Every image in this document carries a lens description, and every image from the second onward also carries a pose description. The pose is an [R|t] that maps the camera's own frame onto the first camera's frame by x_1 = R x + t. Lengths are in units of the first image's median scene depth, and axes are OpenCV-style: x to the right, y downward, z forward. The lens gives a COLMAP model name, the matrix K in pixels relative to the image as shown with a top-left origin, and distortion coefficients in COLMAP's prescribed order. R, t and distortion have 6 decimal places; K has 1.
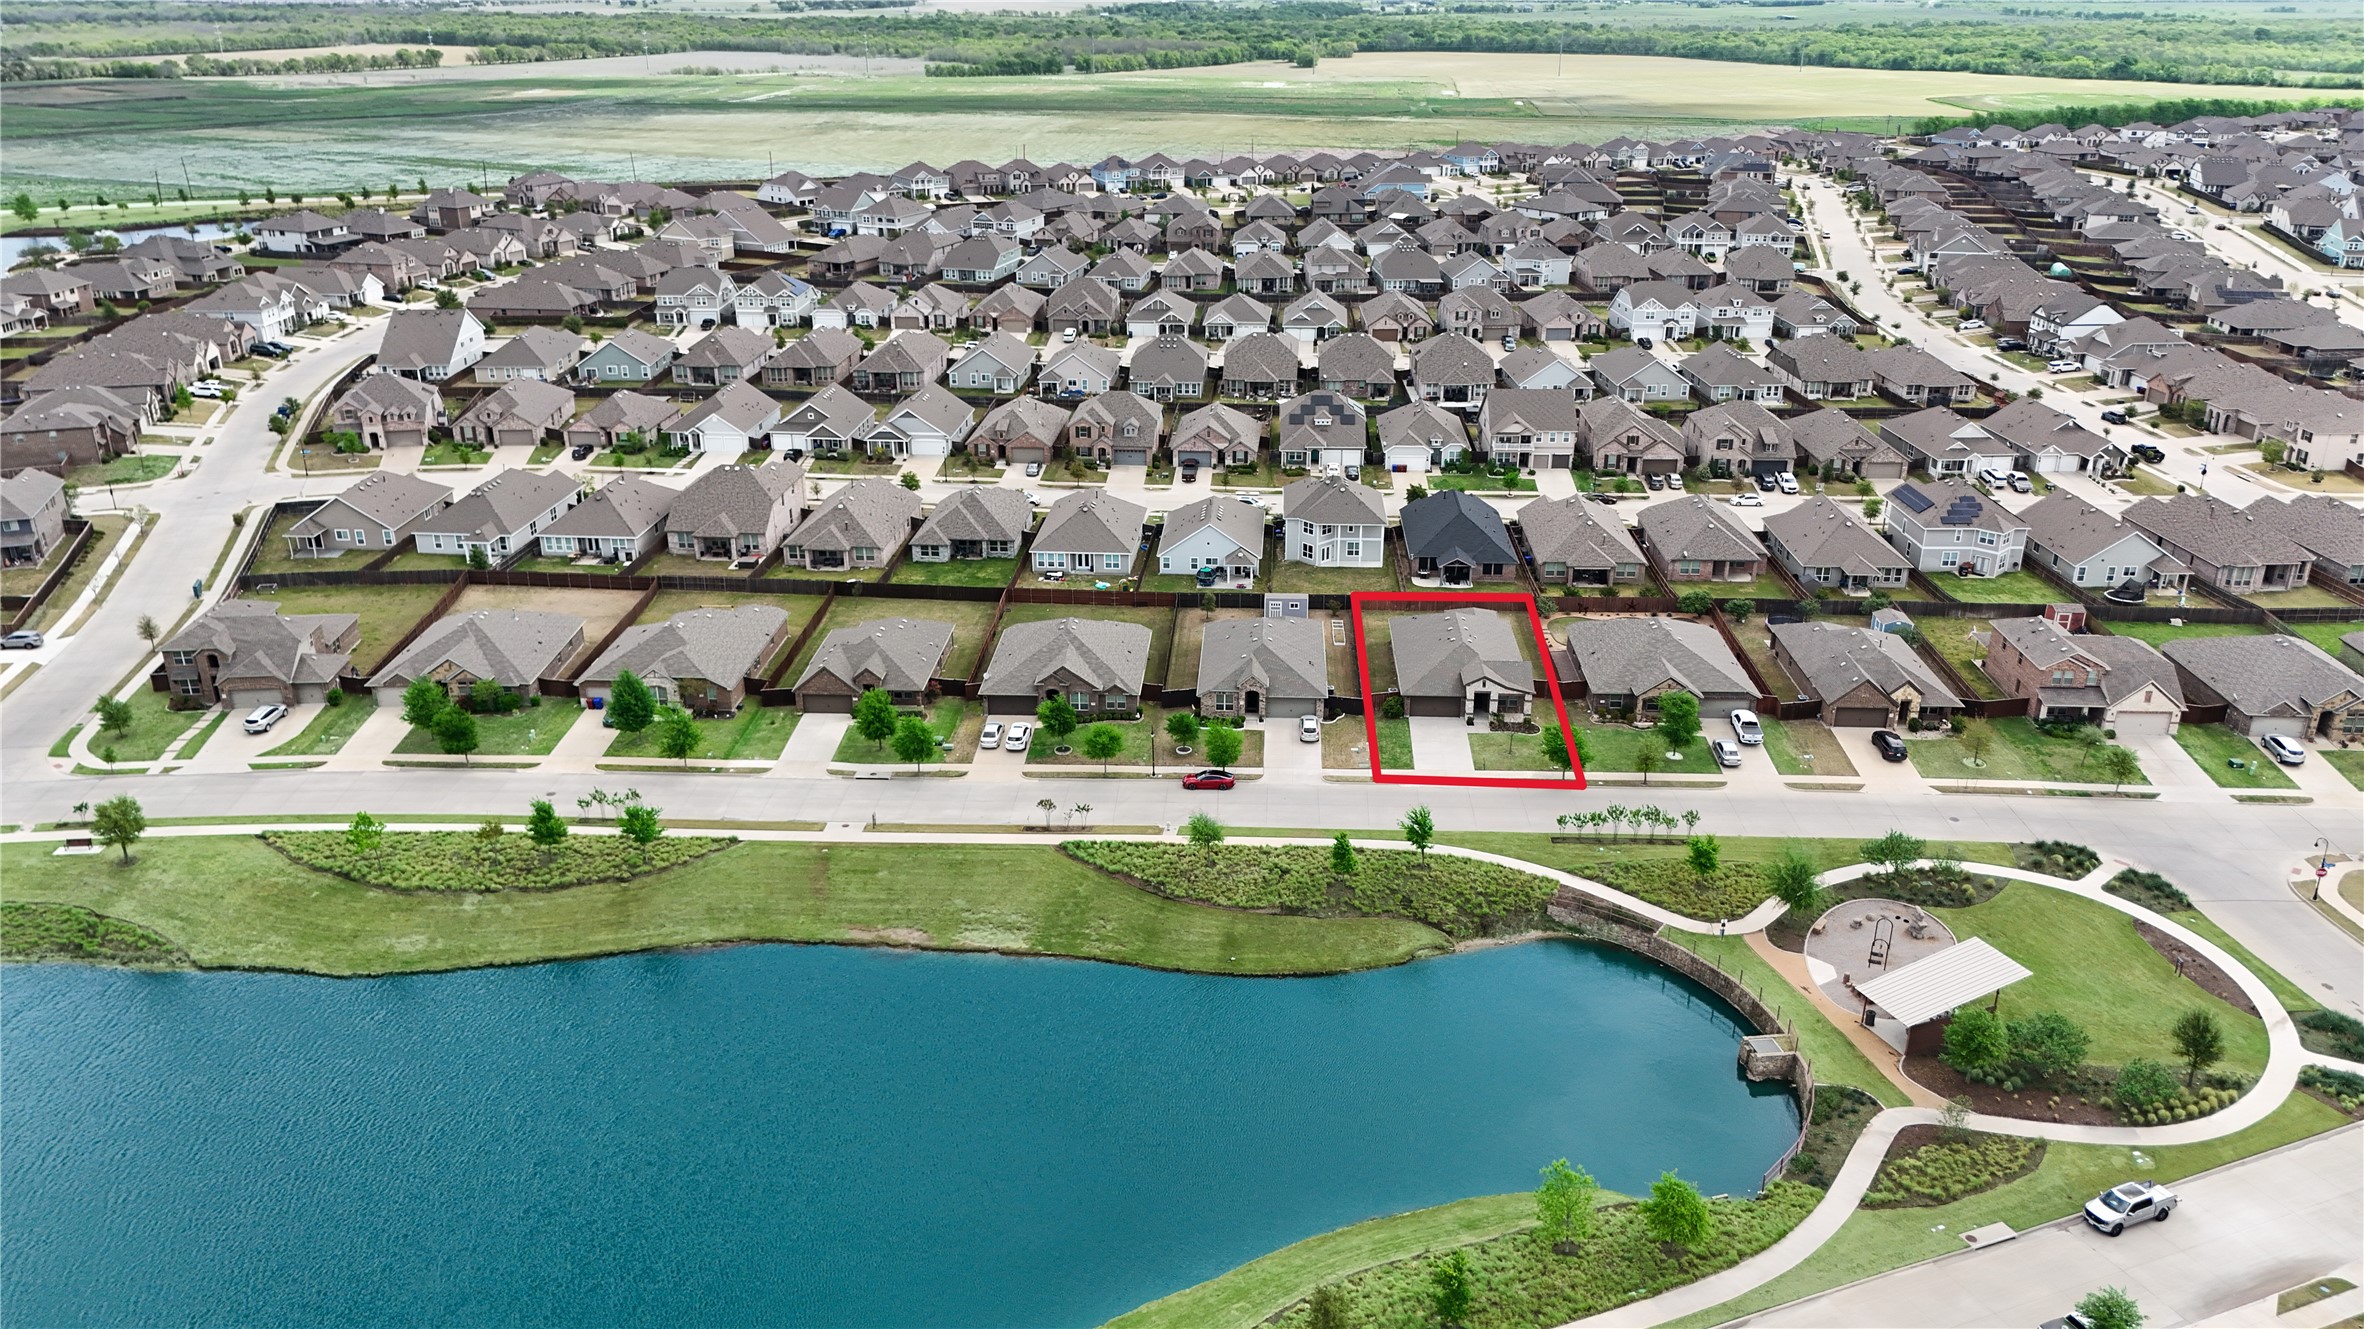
lens RADIAL K [[1741.1, 0, 1190.2], [0, 1741.1, 673.3], [0, 0, 1]] dist [0.072569, -0.071111]
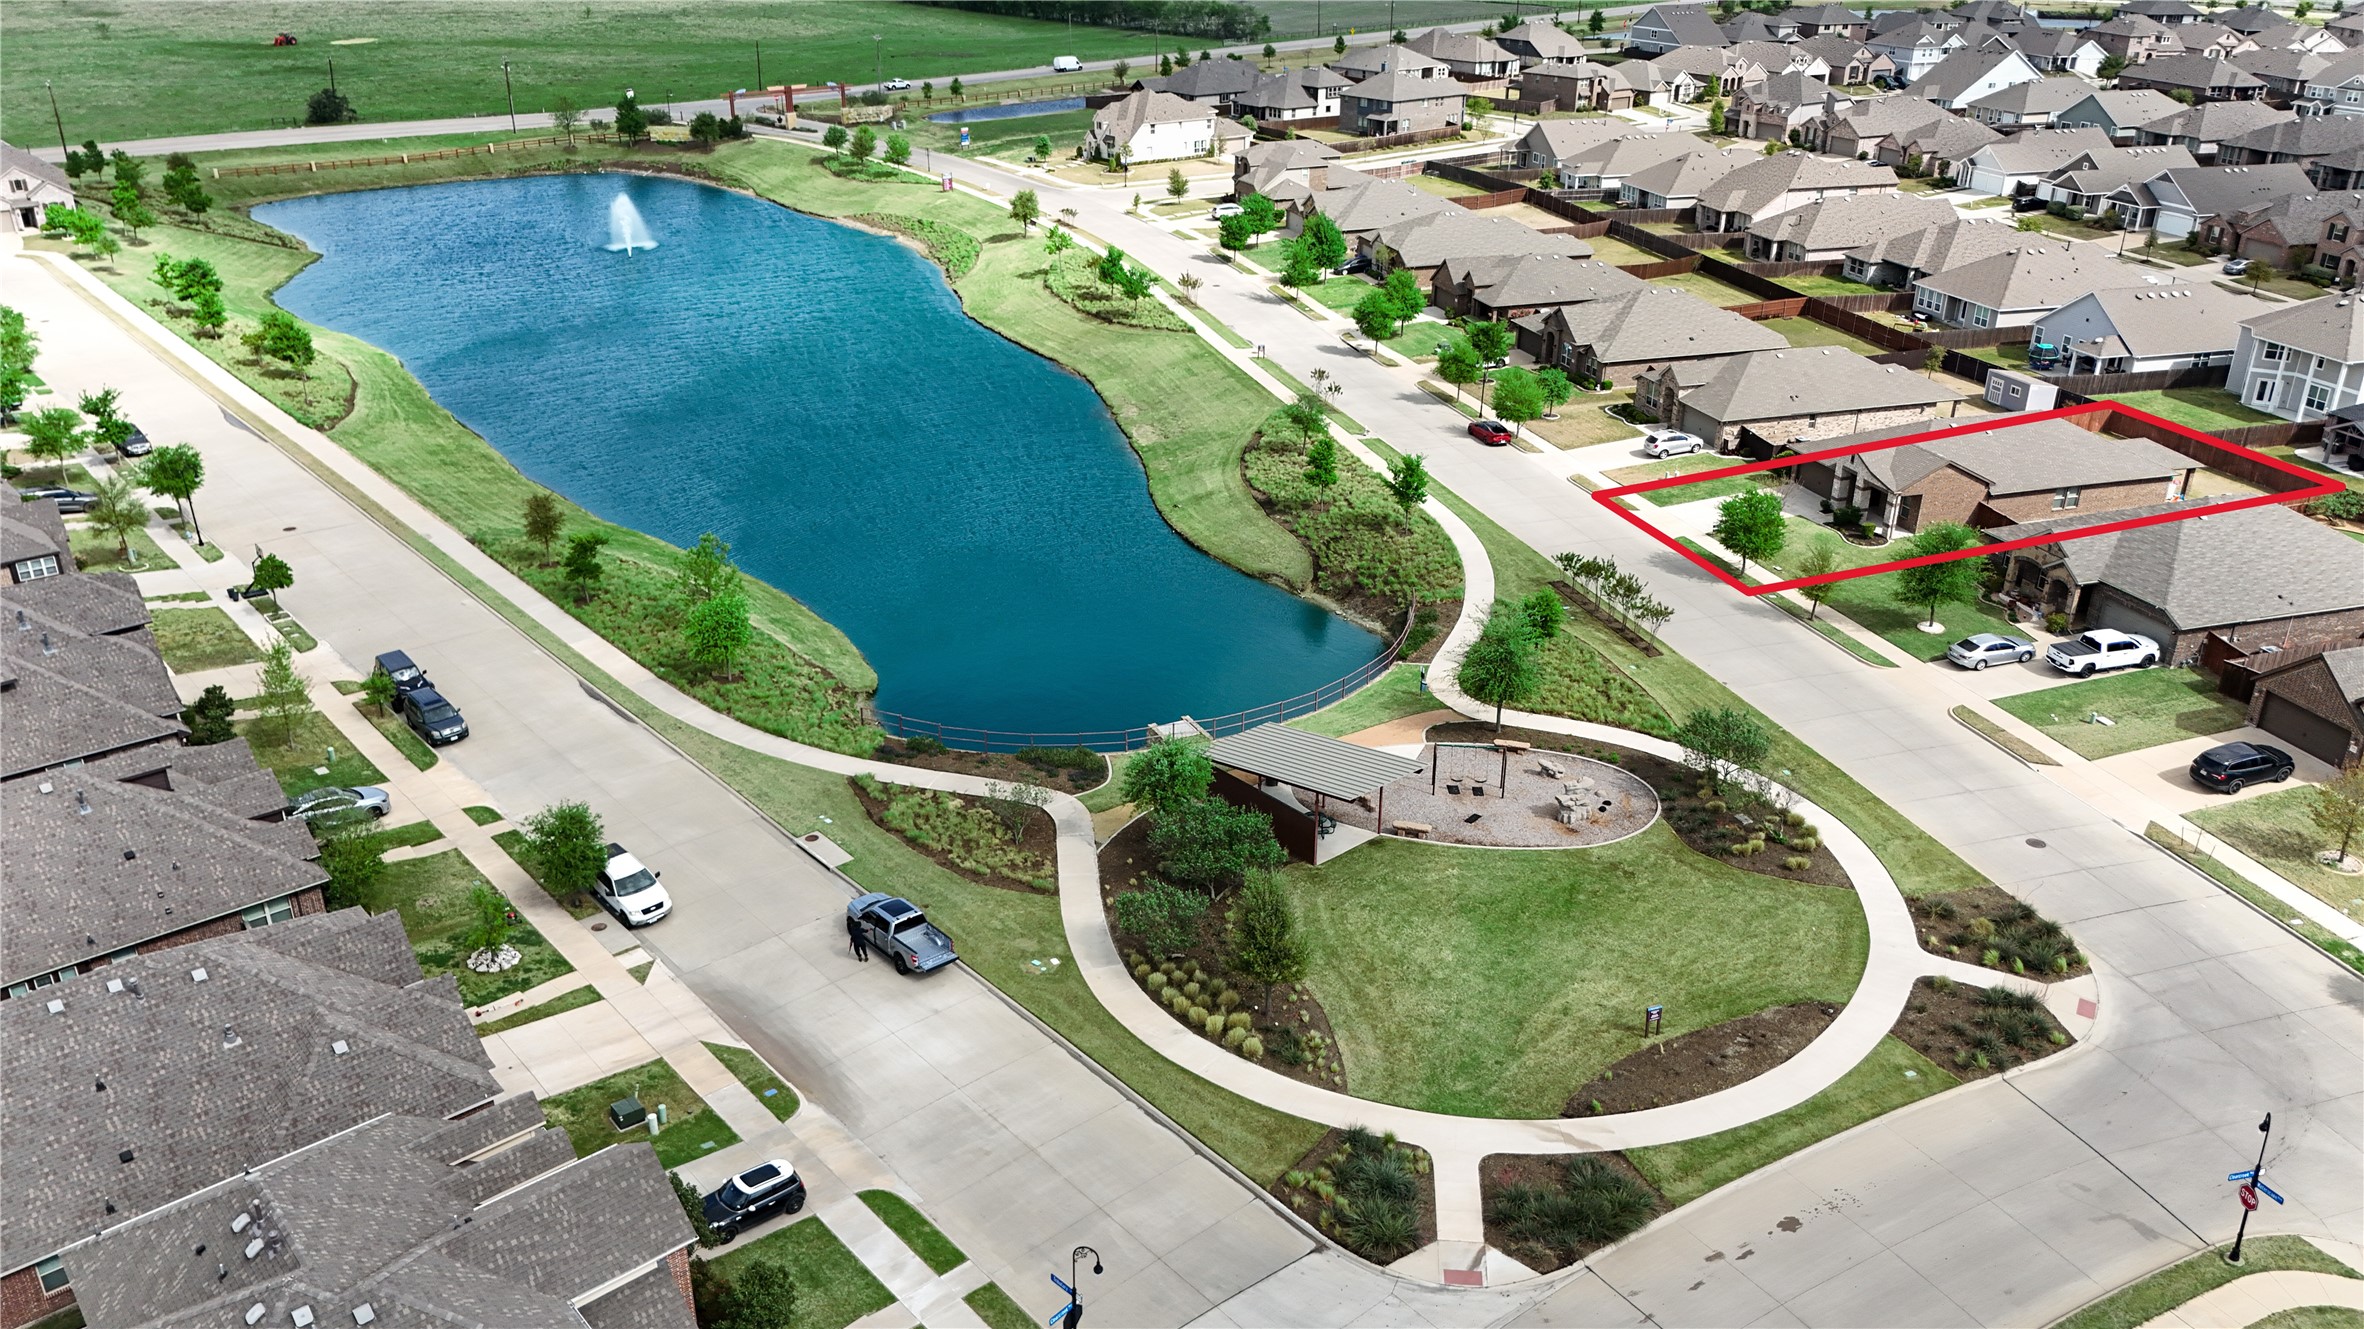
lens RADIAL K [[1741.1, 0, 1190.2], [0, 1741.1, 673.3], [0, 0, 1]] dist [0.072569, -0.071111]
pose [[0.333026, 0.396373, -0.855560, 0.461738], [-0.360896, 0.891844, 0.272704, -0.008441], [0.871119, 0.217951, 0.440057, 0.319869]]
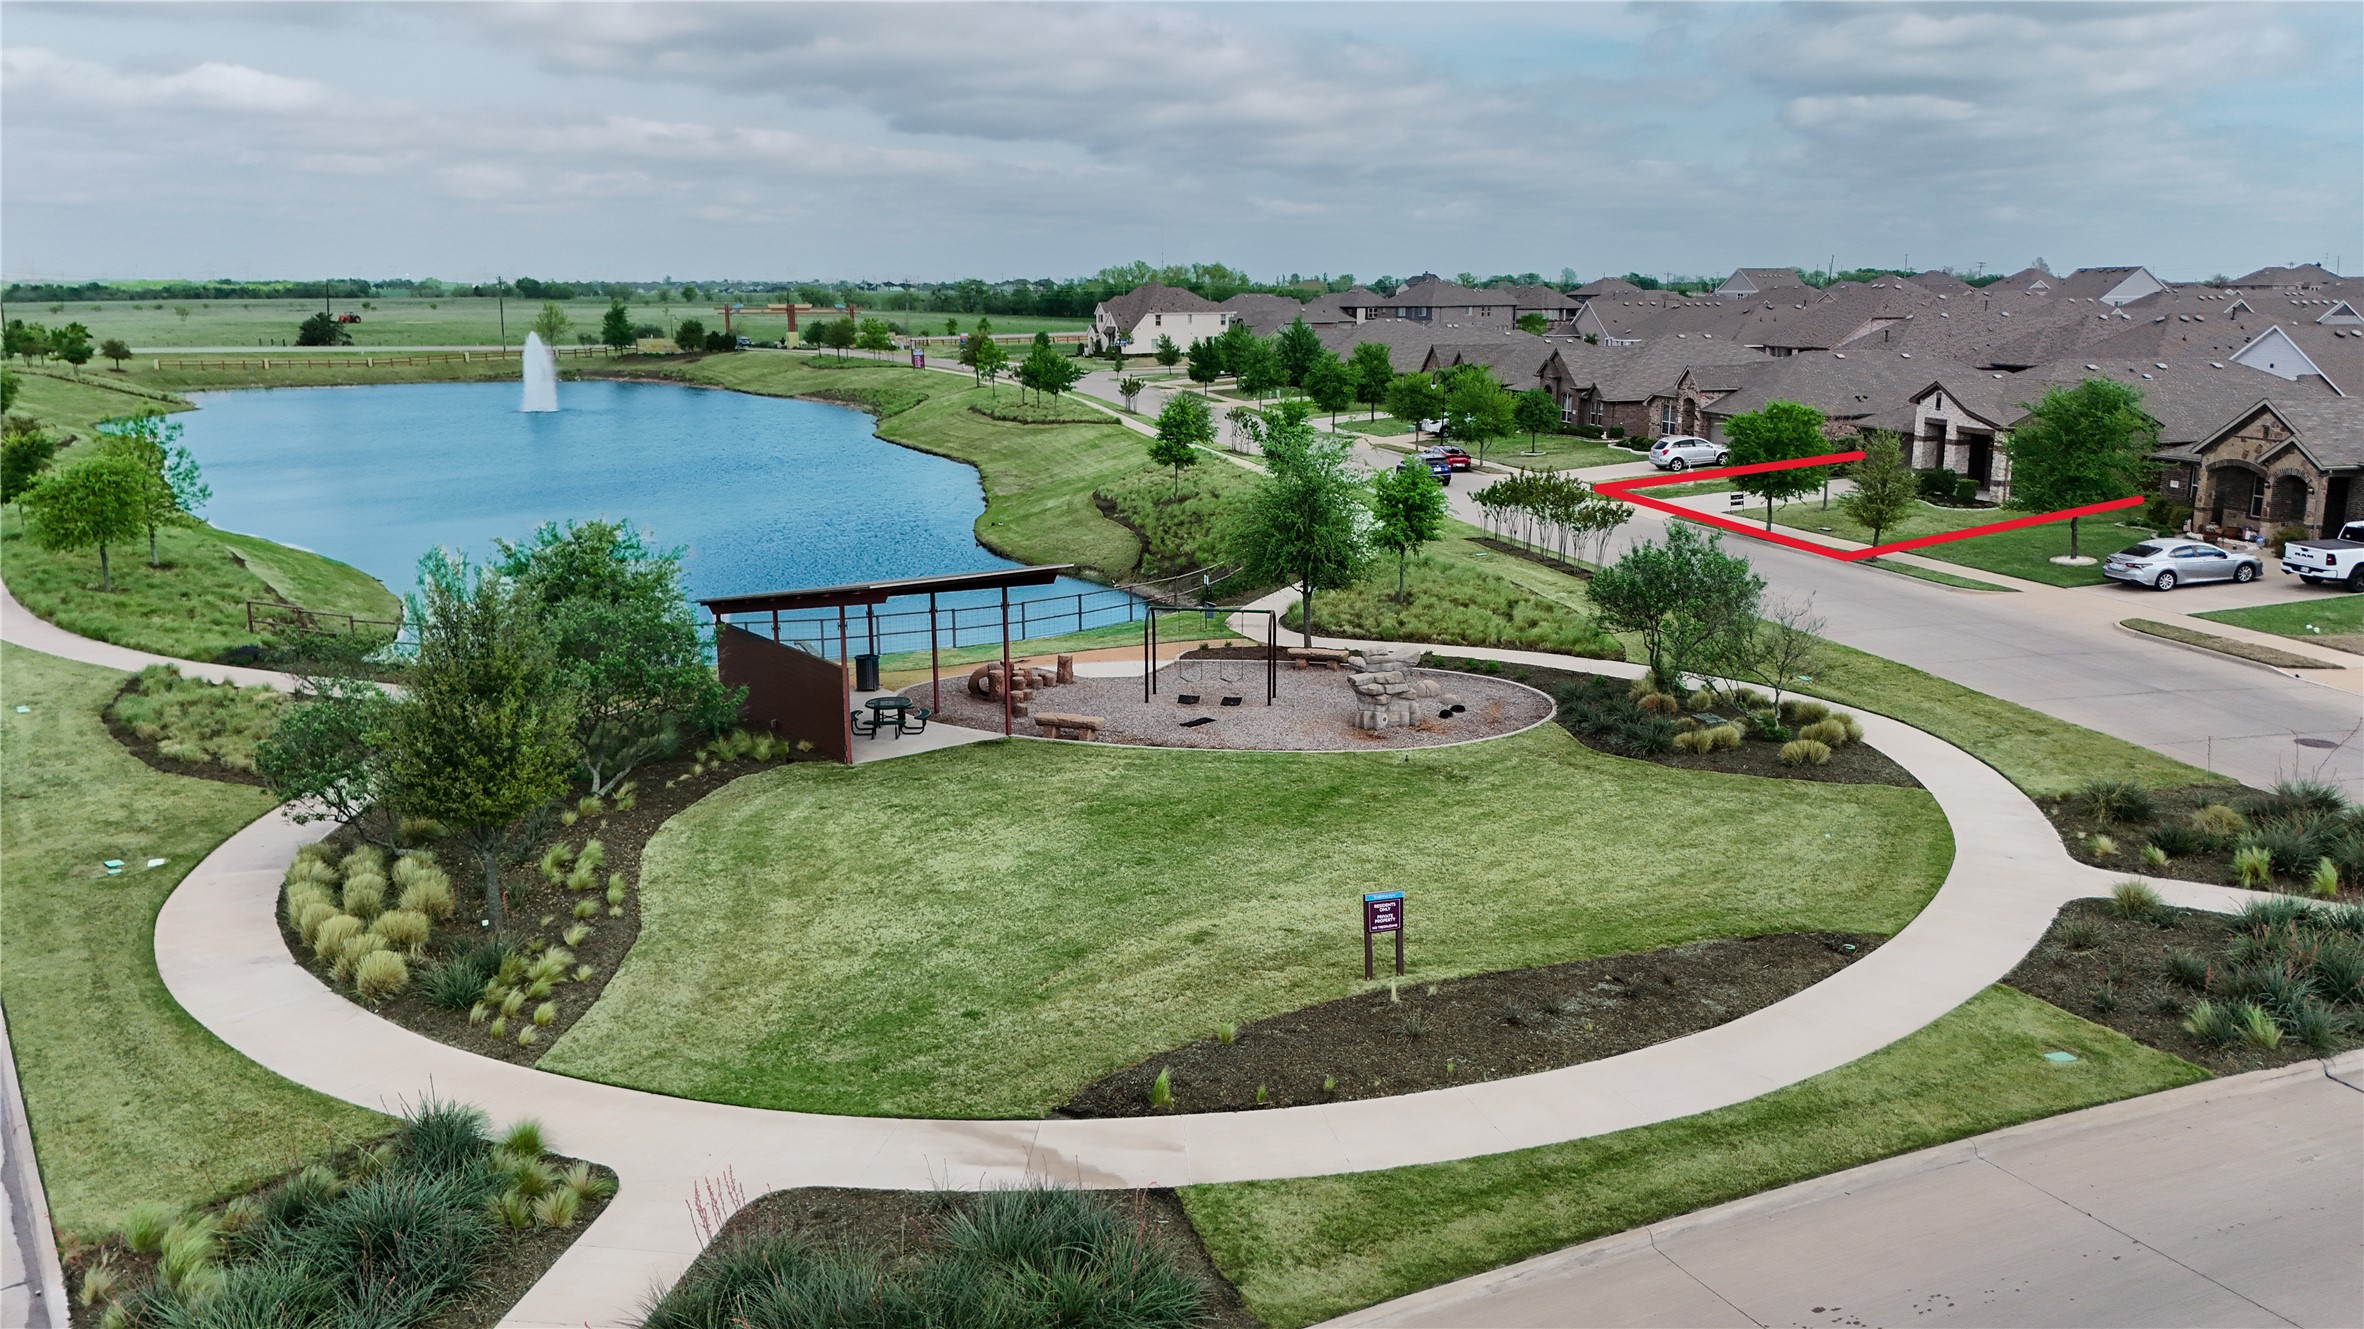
lens RADIAL K [[1741.1, 0, 1190.2], [0, 1741.1, 673.3], [0, 0, 1]] dist [0.072569, -0.071111]
pose [[0.258964, 0.207192, -0.943403, 0.373398], [-0.364593, 0.925434, 0.103165, 0.063123], [0.894433, 0.317242, 0.315195, 0.458085]]
